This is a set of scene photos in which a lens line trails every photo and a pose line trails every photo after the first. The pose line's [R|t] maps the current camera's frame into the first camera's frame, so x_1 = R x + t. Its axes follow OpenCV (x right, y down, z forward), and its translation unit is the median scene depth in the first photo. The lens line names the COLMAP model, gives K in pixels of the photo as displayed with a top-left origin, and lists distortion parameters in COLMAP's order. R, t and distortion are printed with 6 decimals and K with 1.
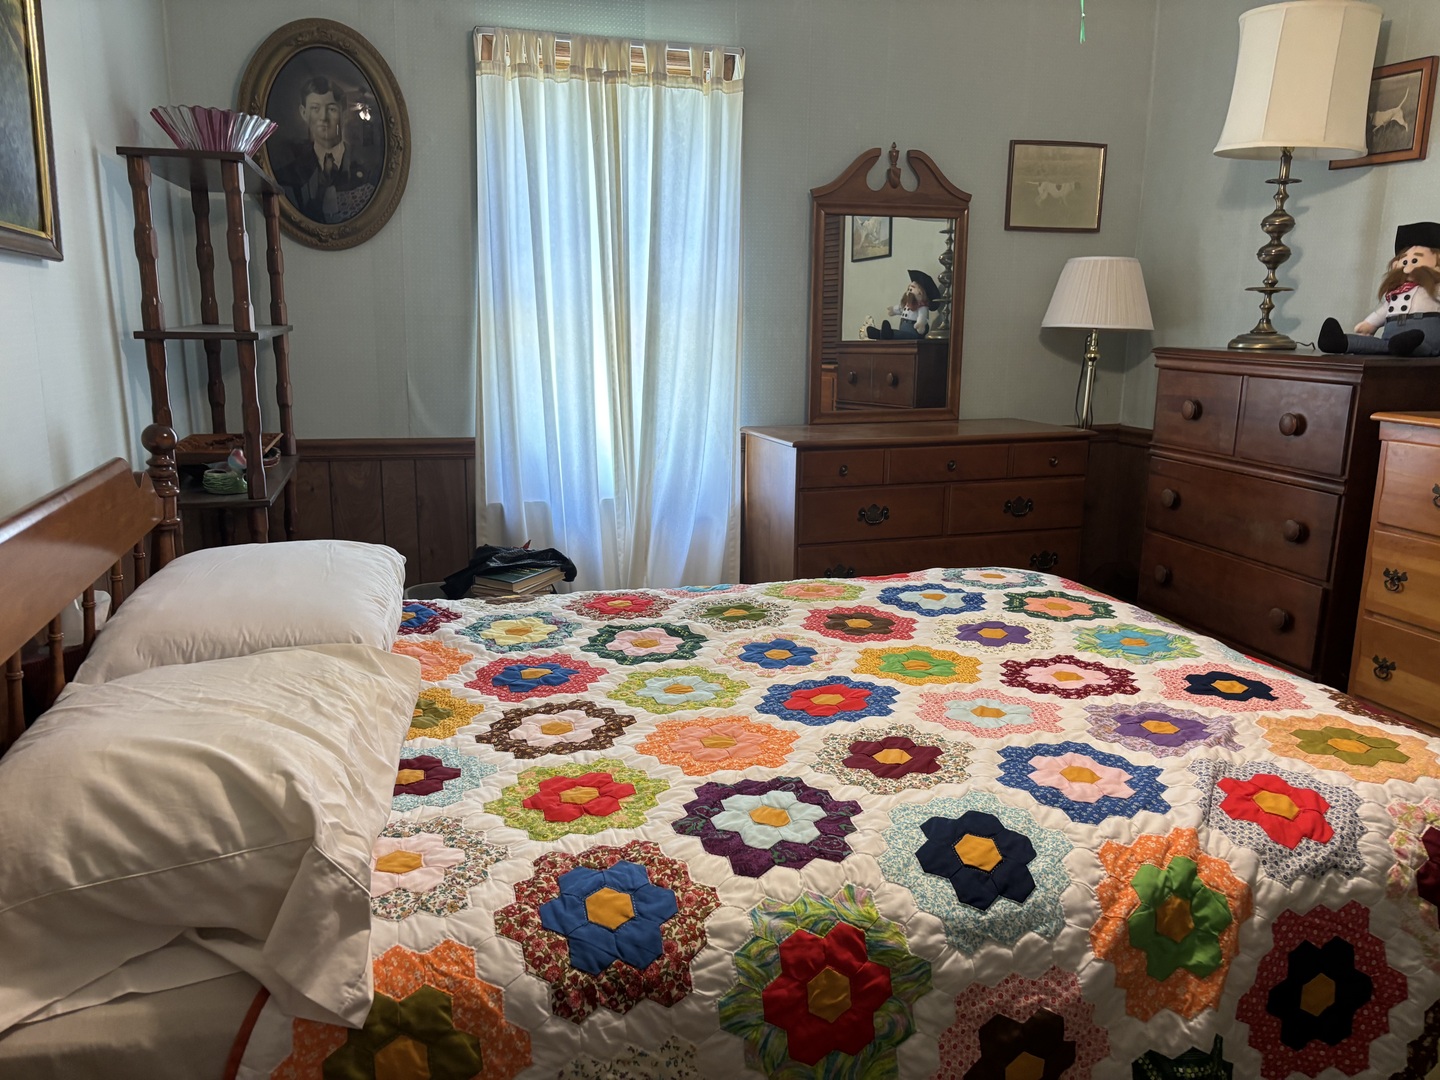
lens RADIAL K [[1081.4, 0, 710.5], [0, 1081.4, 541.1], [0, 0, 1]] dist [0.032424, -0.030581]
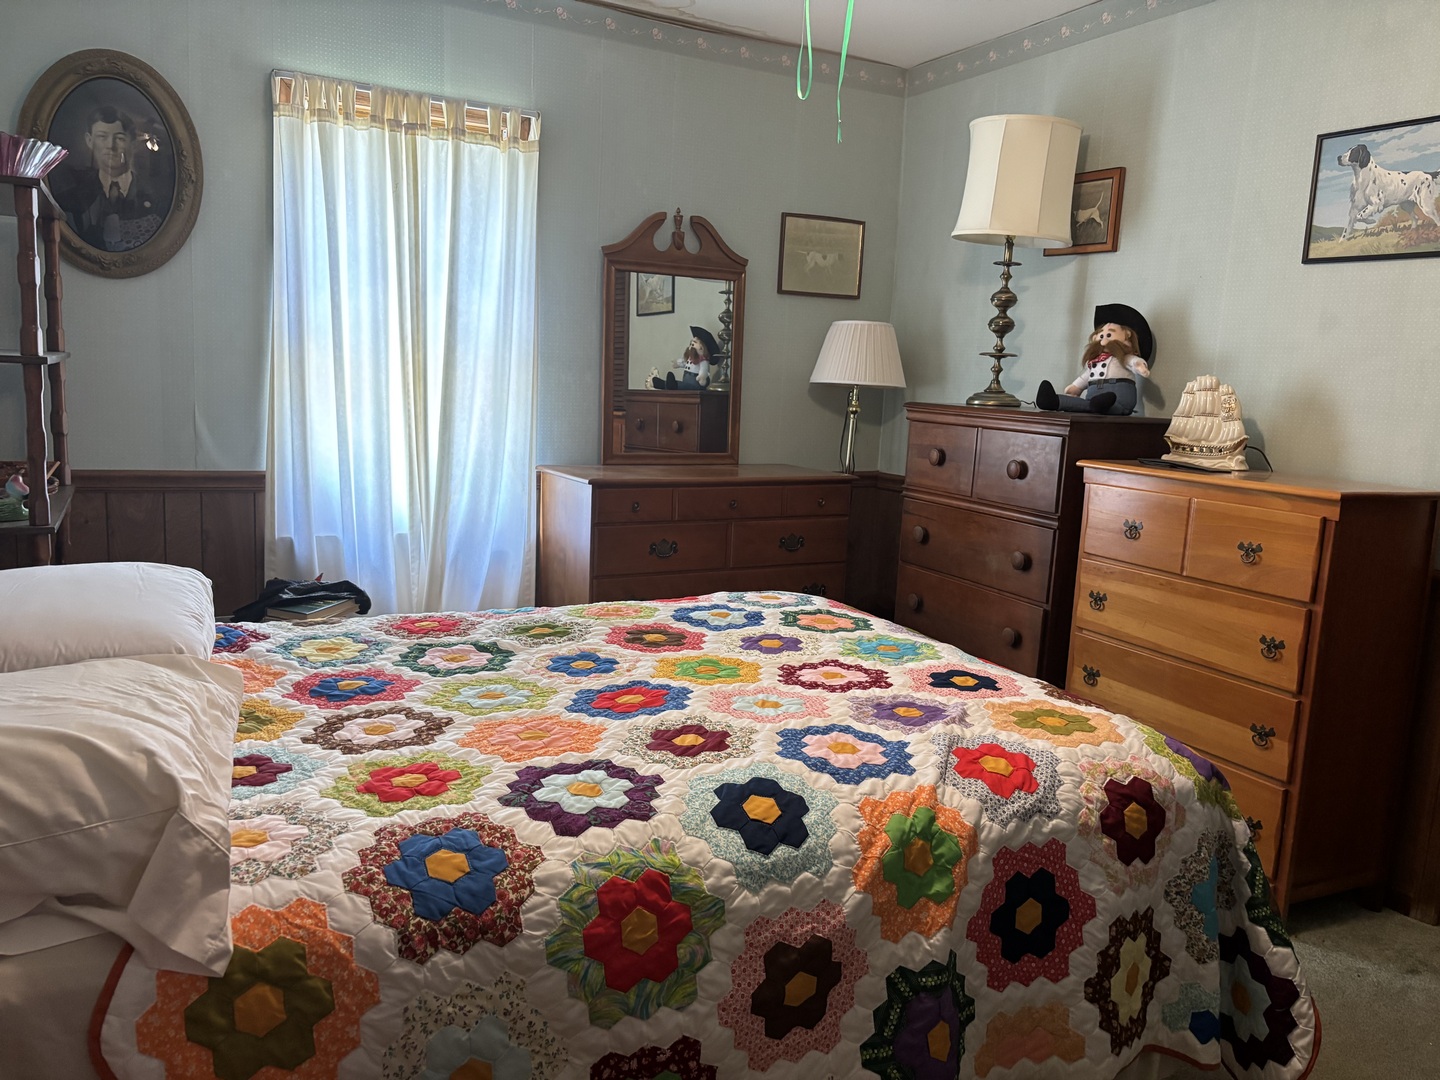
lens RADIAL K [[1079.8, 0, 709.1], [0, 1079.8, 535.2], [0, 0, 1]] dist [0.048164, -0.063308]
pose [[0.980149, 0.004603, 0.198207, -0.031306], [0.005582, 0.998693, -0.050796, 0.031980], [-0.198182, 0.050894, 0.978843, -0.110089]]
